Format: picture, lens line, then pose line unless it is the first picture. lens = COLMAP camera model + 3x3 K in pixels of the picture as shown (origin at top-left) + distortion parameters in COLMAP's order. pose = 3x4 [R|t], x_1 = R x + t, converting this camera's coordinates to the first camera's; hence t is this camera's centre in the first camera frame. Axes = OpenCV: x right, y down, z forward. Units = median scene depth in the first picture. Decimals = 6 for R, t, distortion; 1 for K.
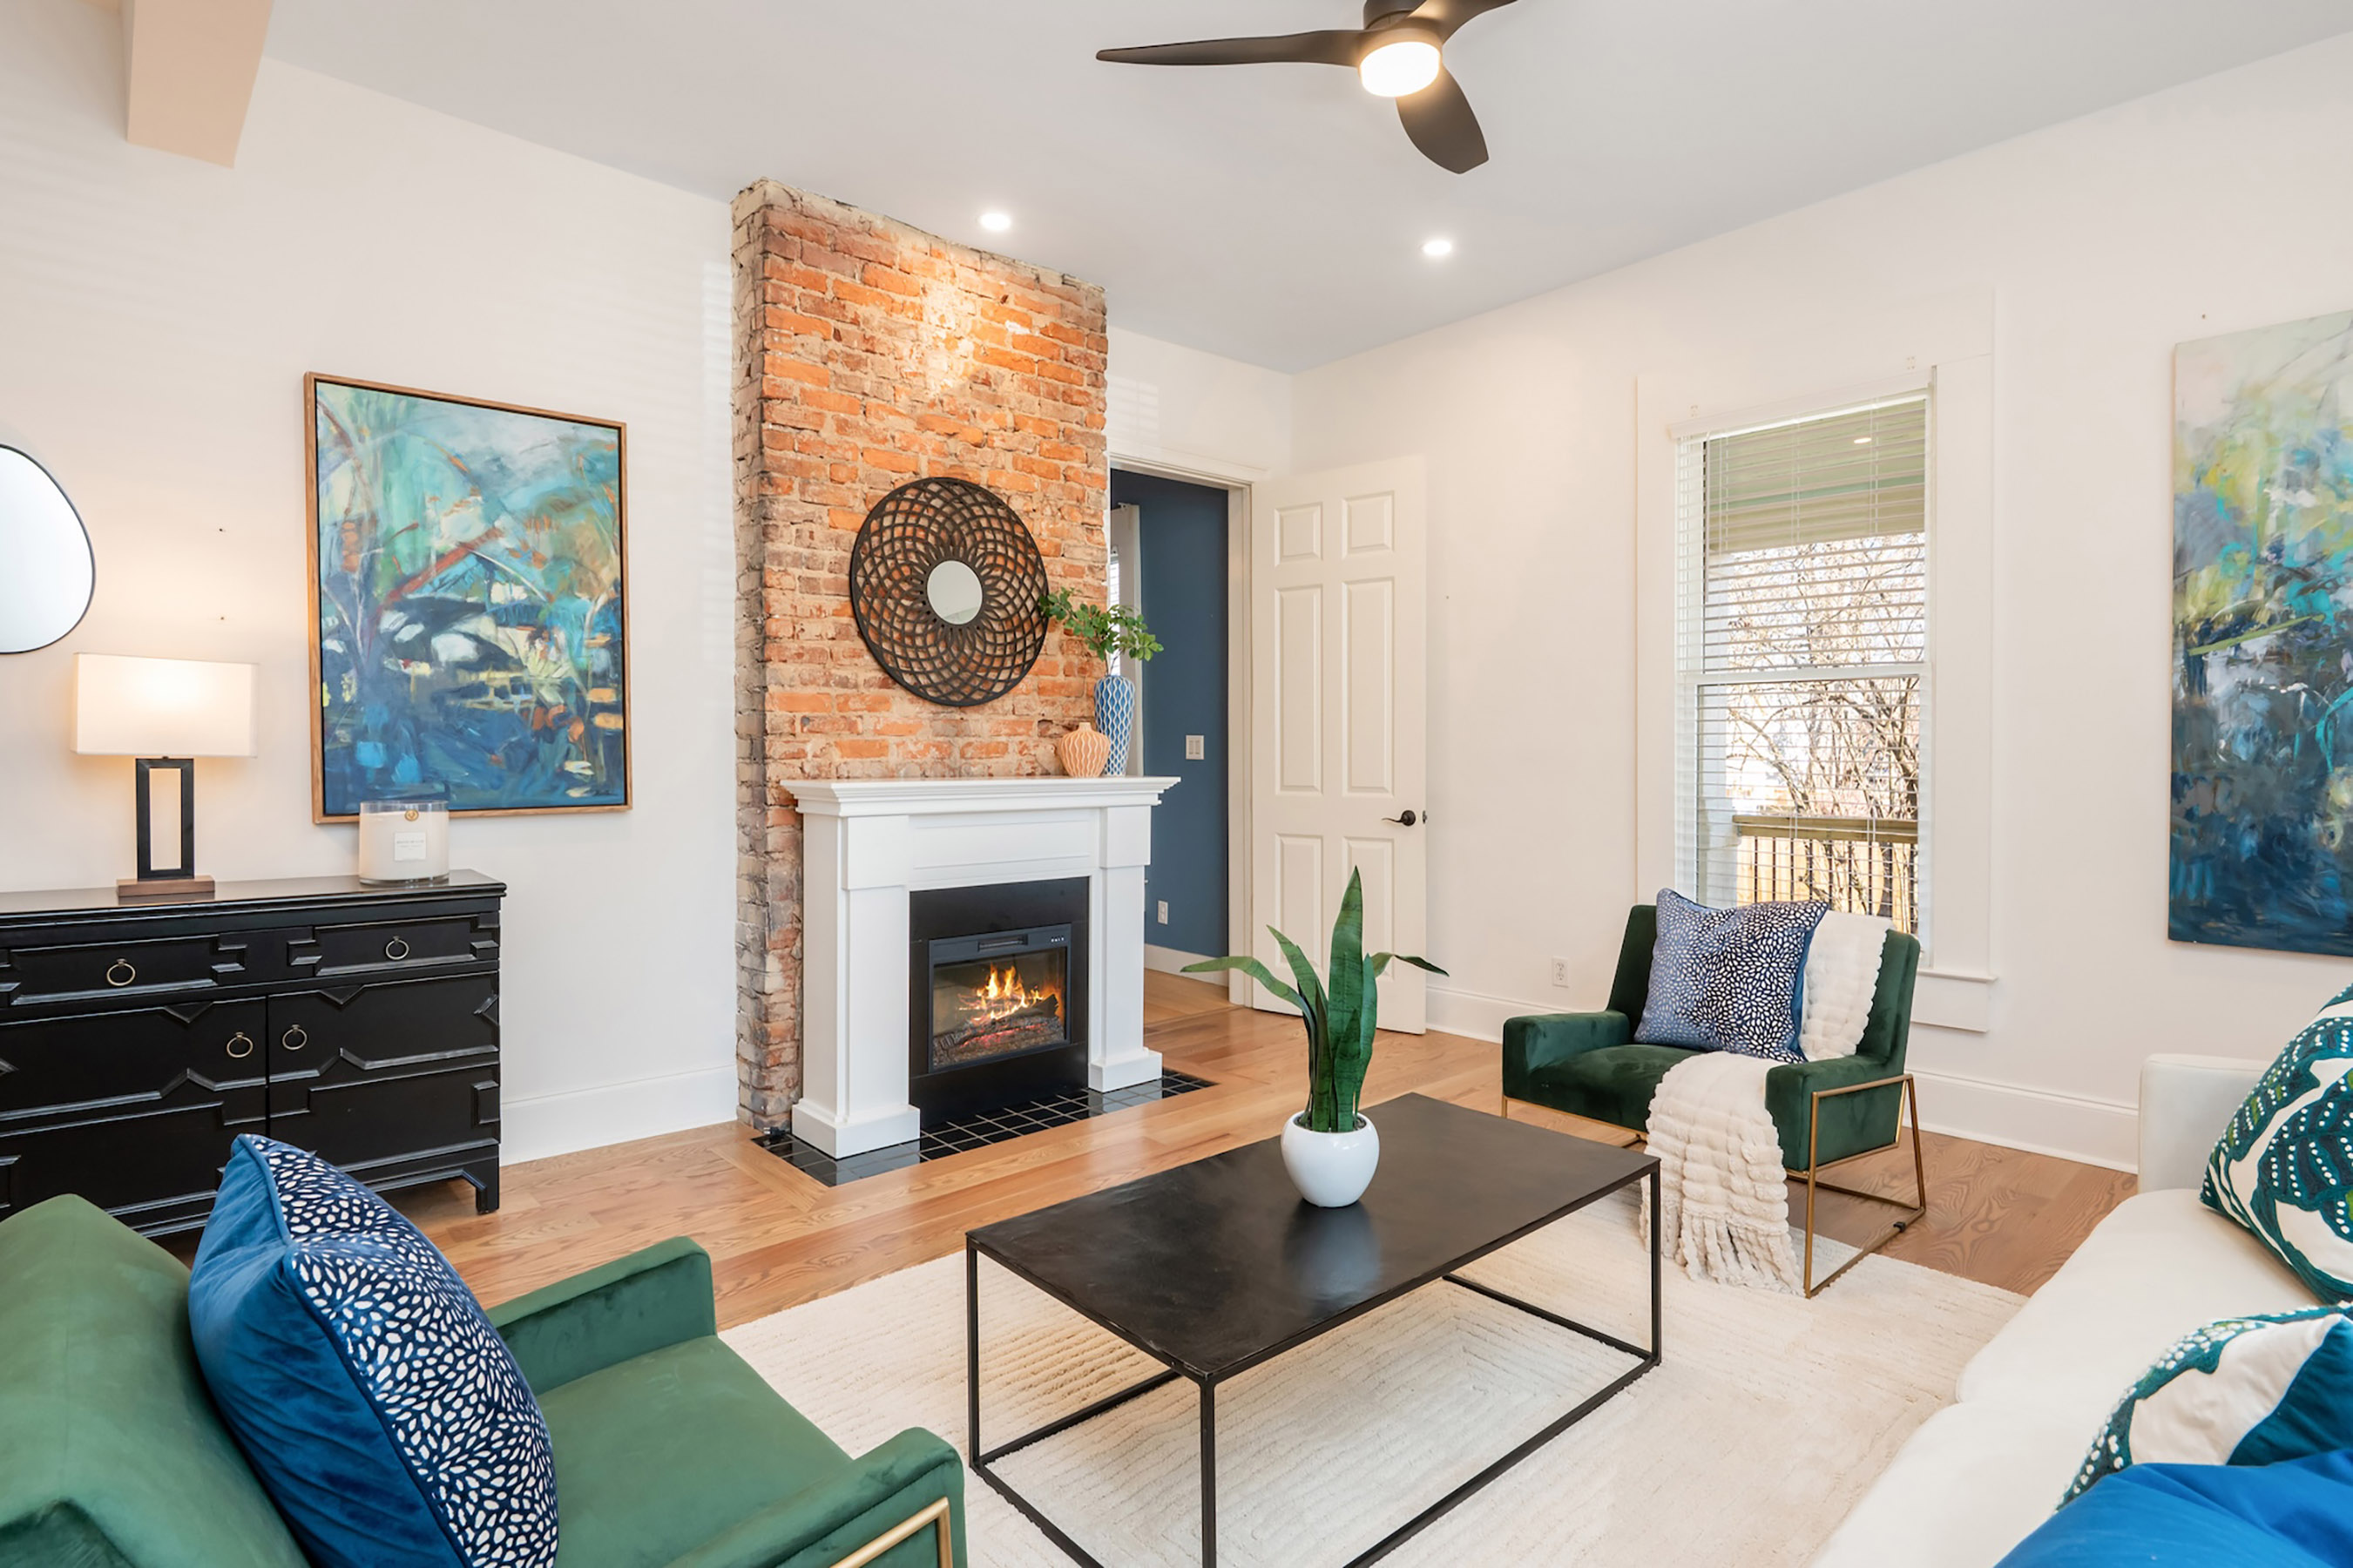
lens RADIAL K [[1194.7, 0, 1149.6], [0, 1194.7, 773.7], [0, 0, 1]] dist [0.006096, -0.008778]
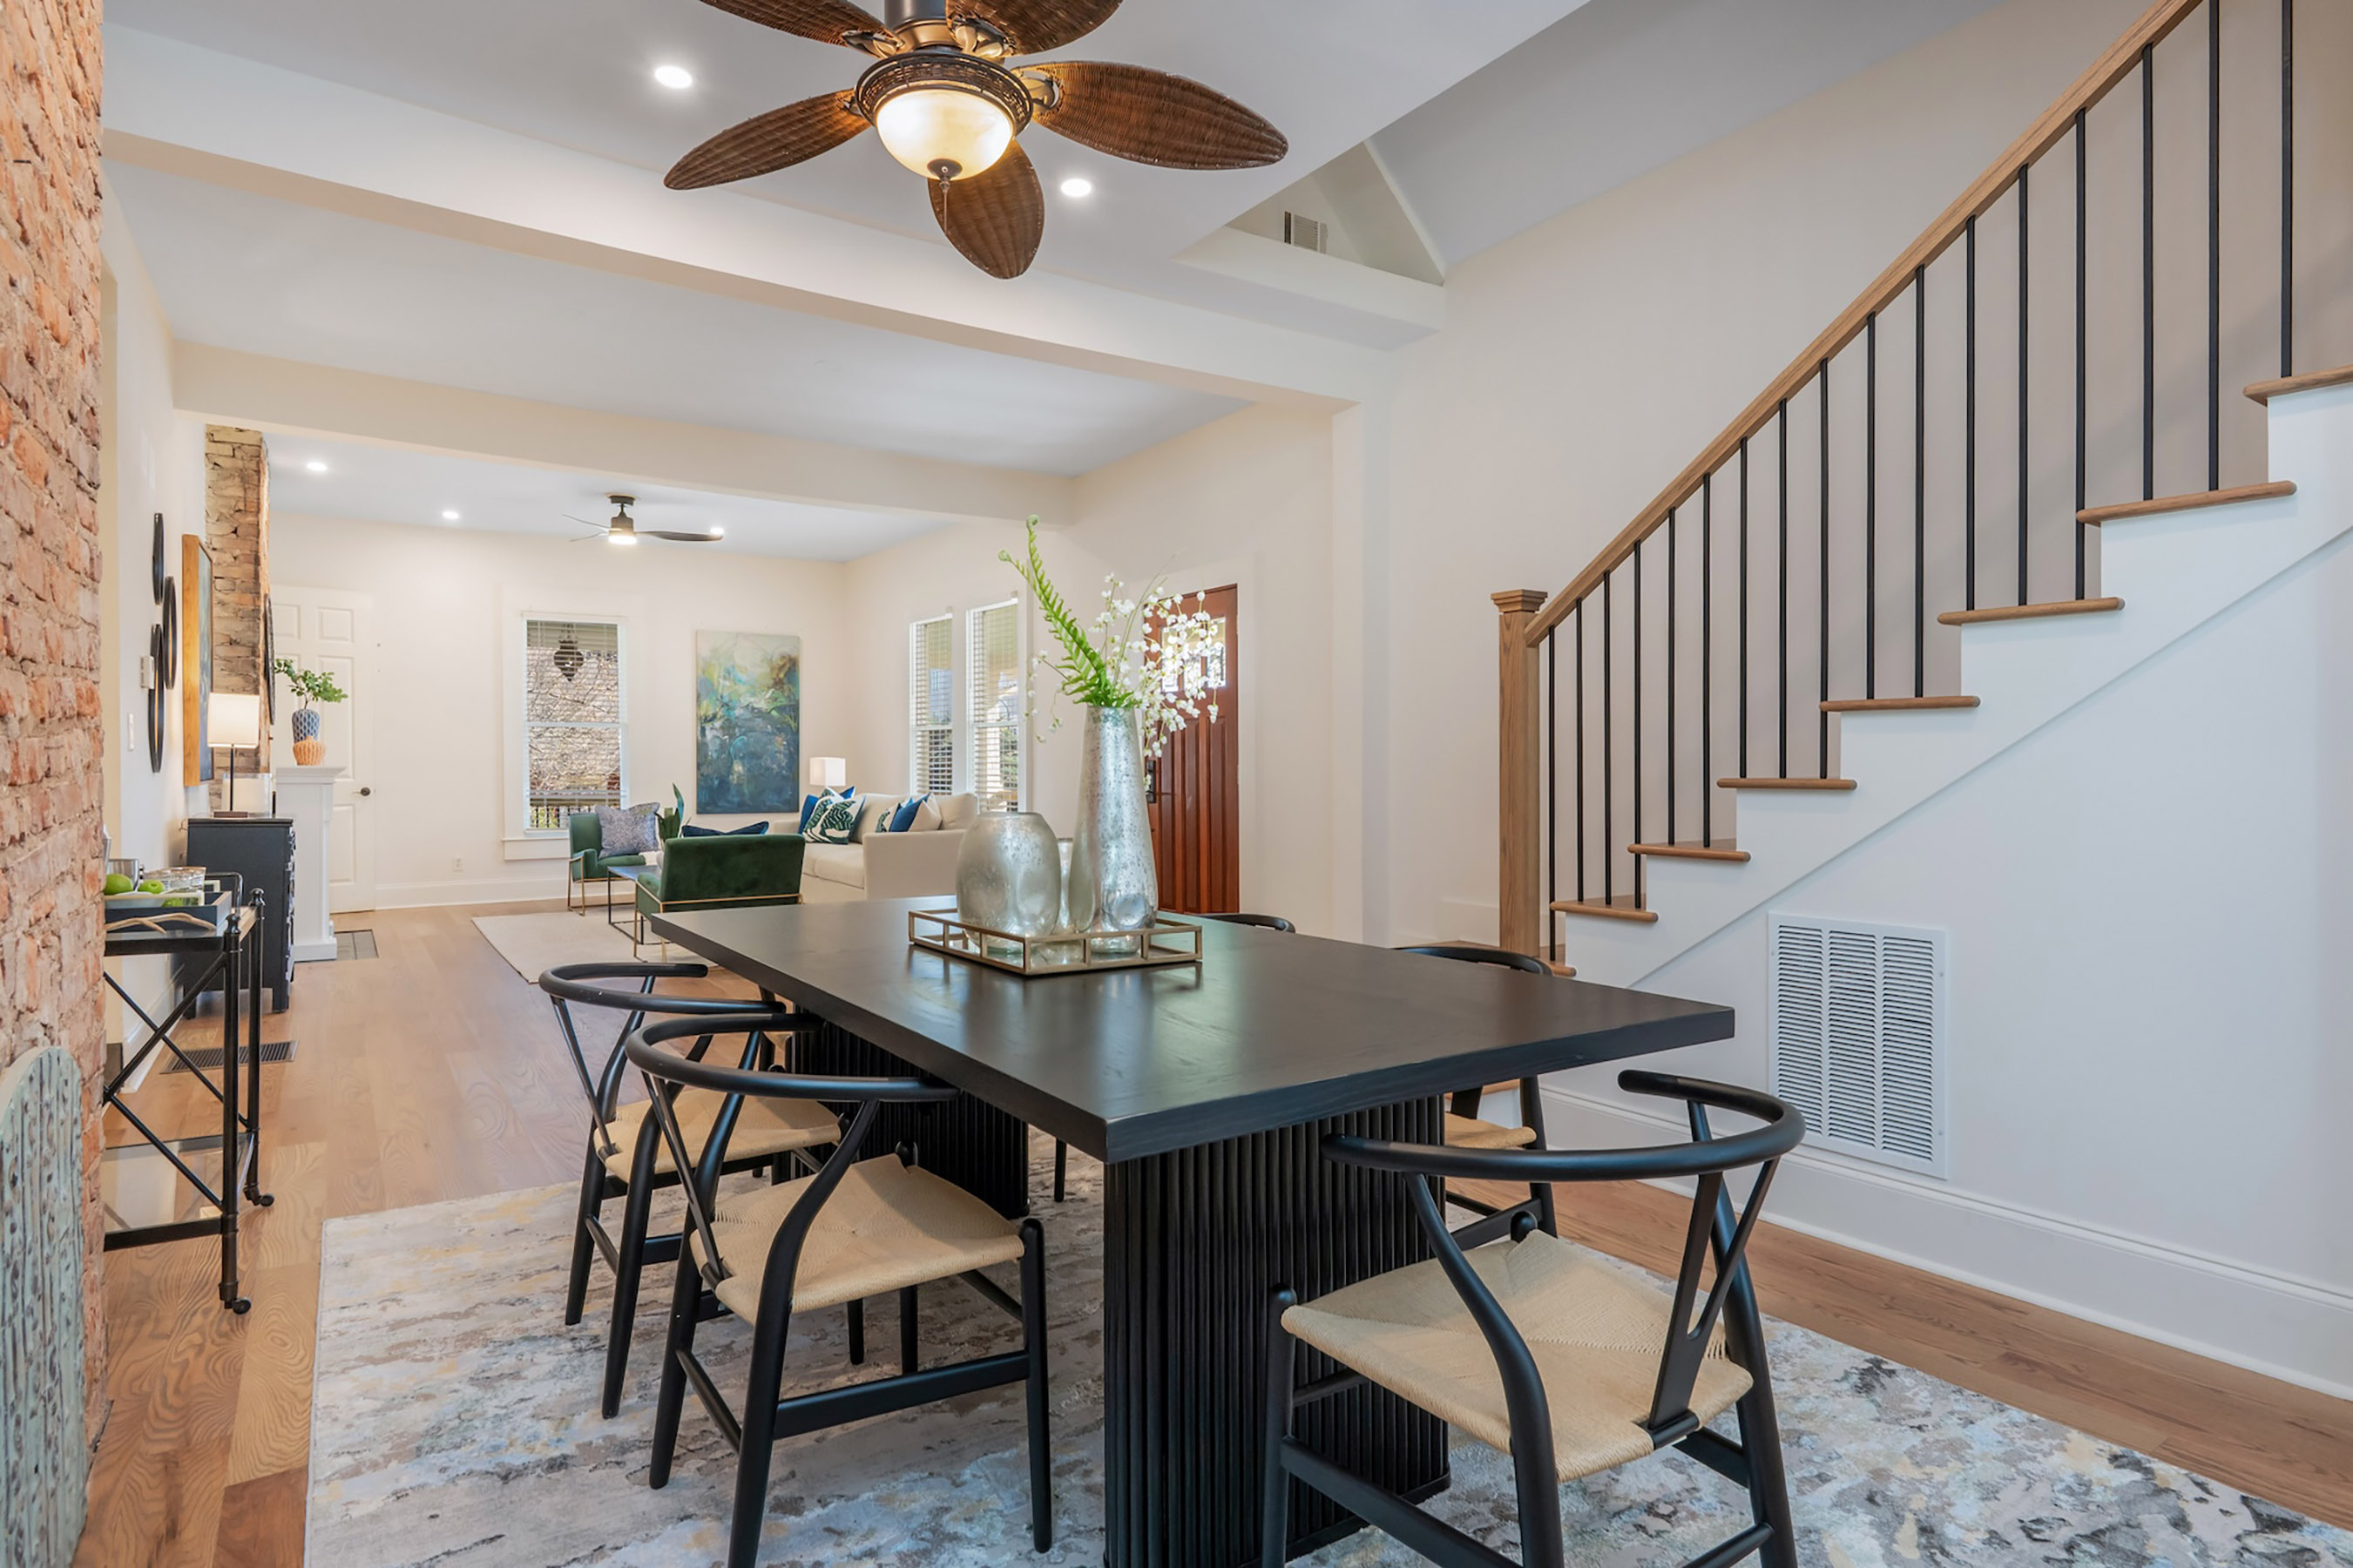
lens RADIAL K [[1194.7, 0, 1167.7], [0, 1194.7, 800.1], [0, 0, 1]] dist [0.006096, -0.008778]
pose [[0.112940, -0.026760, 0.993241, -2.139023], [0.020722, 0.999483, 0.024572, 0.047288], [-0.993386, 0.017807, 0.113436, -0.610808]]
